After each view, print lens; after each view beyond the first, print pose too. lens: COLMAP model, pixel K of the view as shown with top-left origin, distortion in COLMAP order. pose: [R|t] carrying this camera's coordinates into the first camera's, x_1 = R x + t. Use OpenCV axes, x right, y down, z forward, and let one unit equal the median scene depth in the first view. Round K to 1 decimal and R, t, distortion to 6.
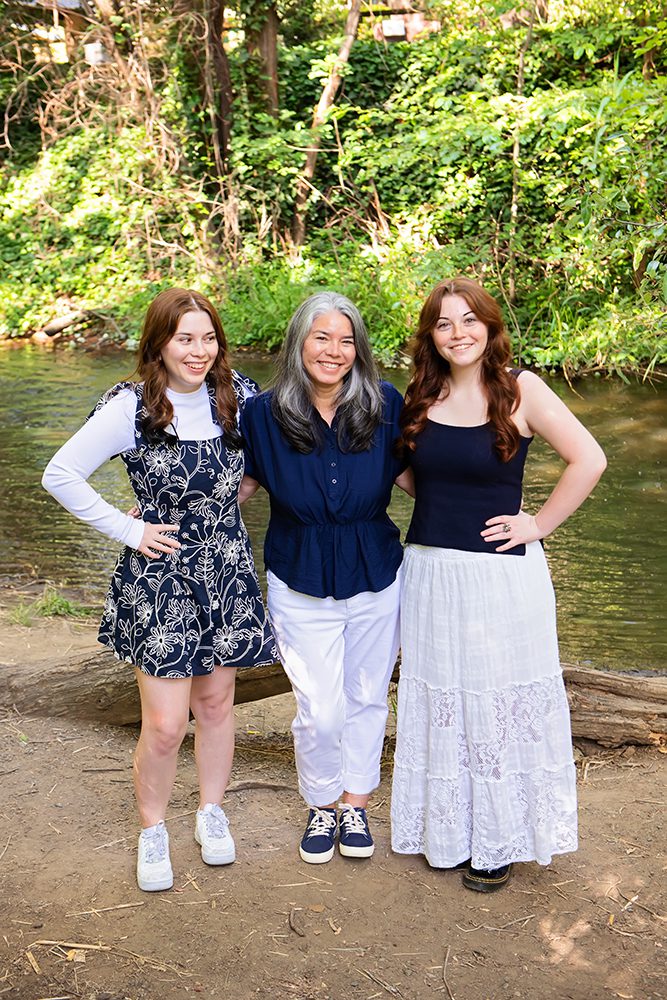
lens RADIAL K [[1394.6, 0, 319.7], [0, 1394.6, 499.0], [0, 0, 1]] dist [0.142573, -0.095007]
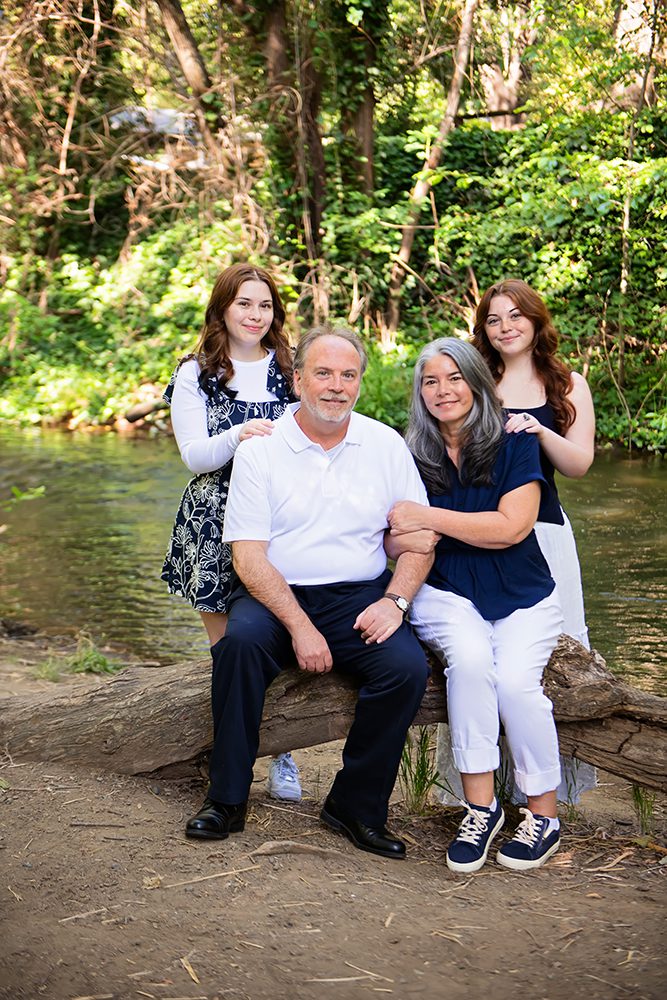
lens RADIAL K [[1394.6, 0, 319.7], [0, 1394.6, 499.0], [0, 0, 1]] dist [0.142573, -0.095007]
pose [[0.997479, 0.014841, -0.069390, 0.003883], [-0.021330, 0.995370, -0.093723, 0.023615], [0.067677, 0.094967, 0.993177, 0.065737]]
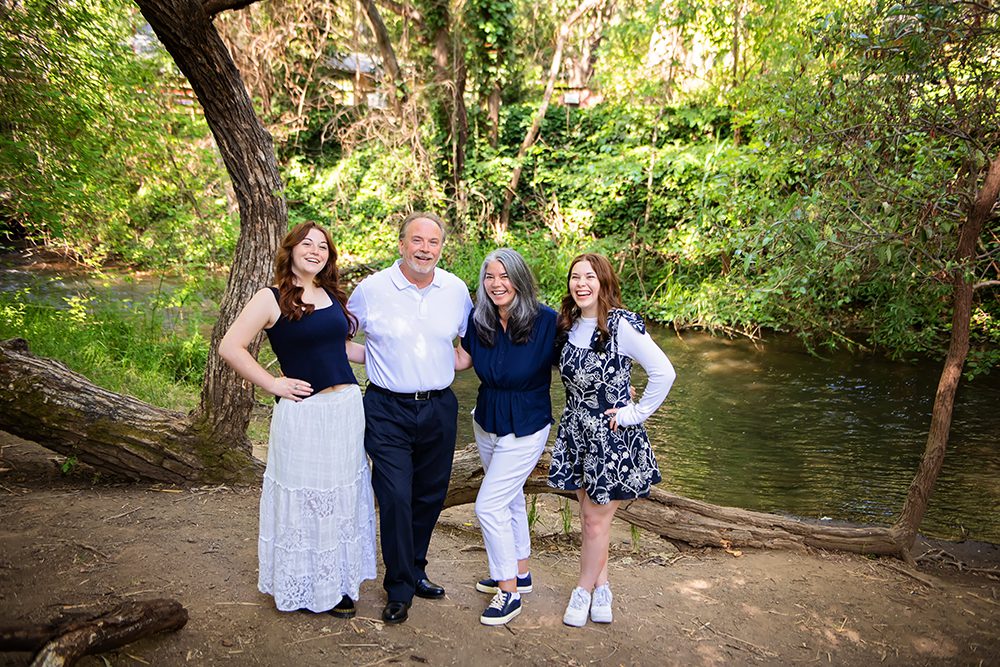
lens RADIAL K [[966.3, 0, 500.0], [0, 966.3, 333.5], [0, 0, 1]] dist [0.009483, 0.005101]
pose [[0.997433, 0.071592, -0.001089, -0.010254], [-0.071462, 0.994444, -0.077296, 0.010465], [-0.004451, 0.077175, 0.997008, -0.036631]]
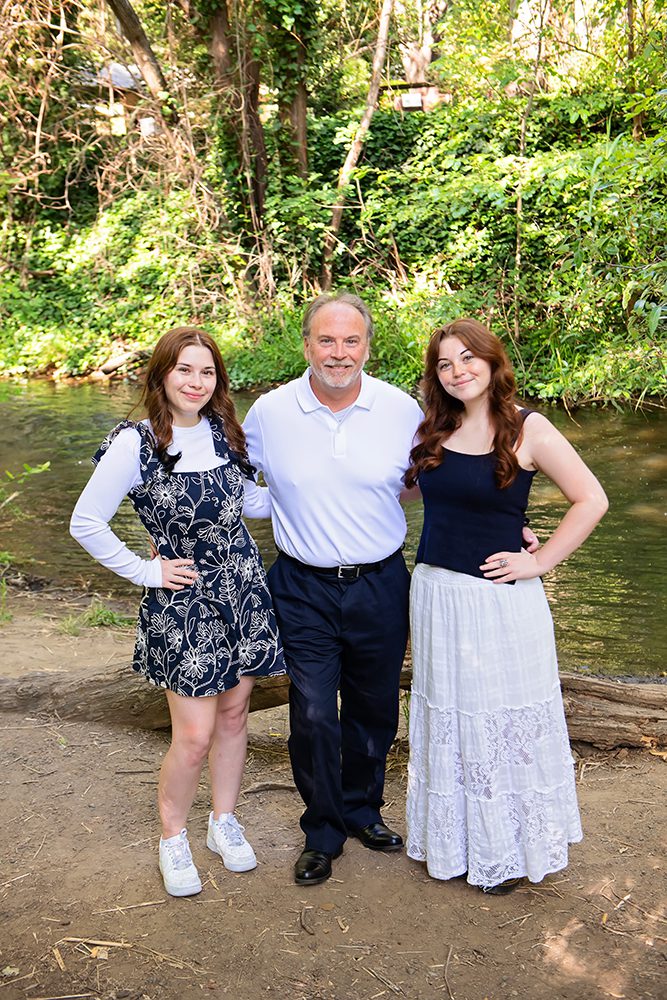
lens RADIAL K [[1233.8, 0, 321.0], [0, 1233.8, 499.3], [0, 0, 1]] dist [0.102611, 0.011250]
pose [[0.999706, -0.005127, -0.023709, 0.003743], [0.004795, 0.999890, -0.014052, -0.000946], [0.023778, 0.013934, 0.999620, 0.011355]]
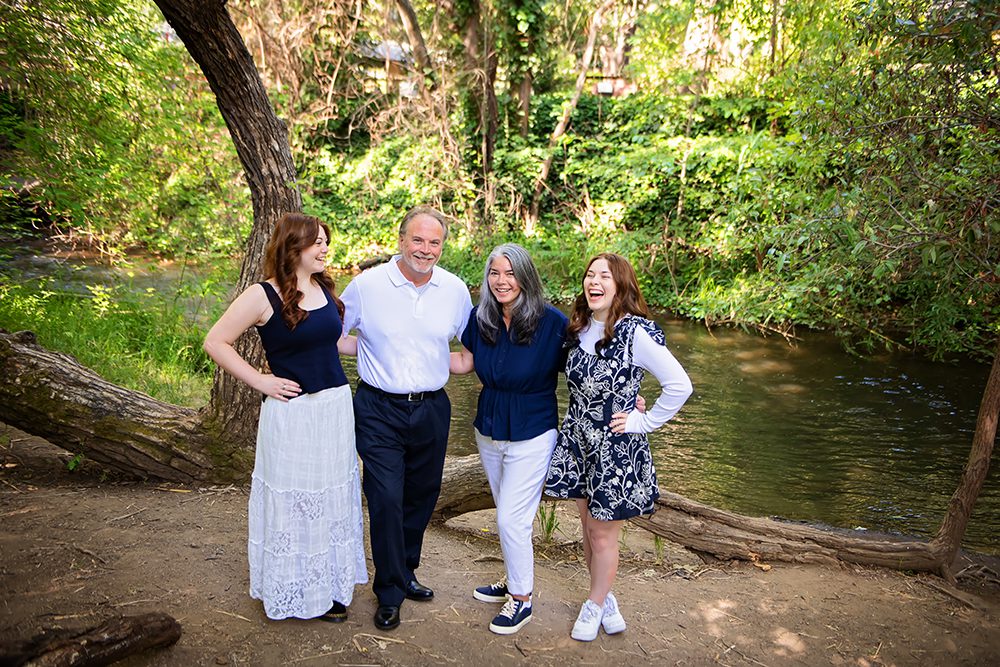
lens RADIAL K [[968.5, 0, 500.0], [0, 968.5, 333.5], [0, 0, 1]] dist [0.012422, 0.001226]
pose [[0.995886, 0.084601, -0.032463, -0.006731], [-0.086562, 0.994144, -0.064693, 0.006138], [0.026799, 0.067237, 0.997377, -0.023860]]
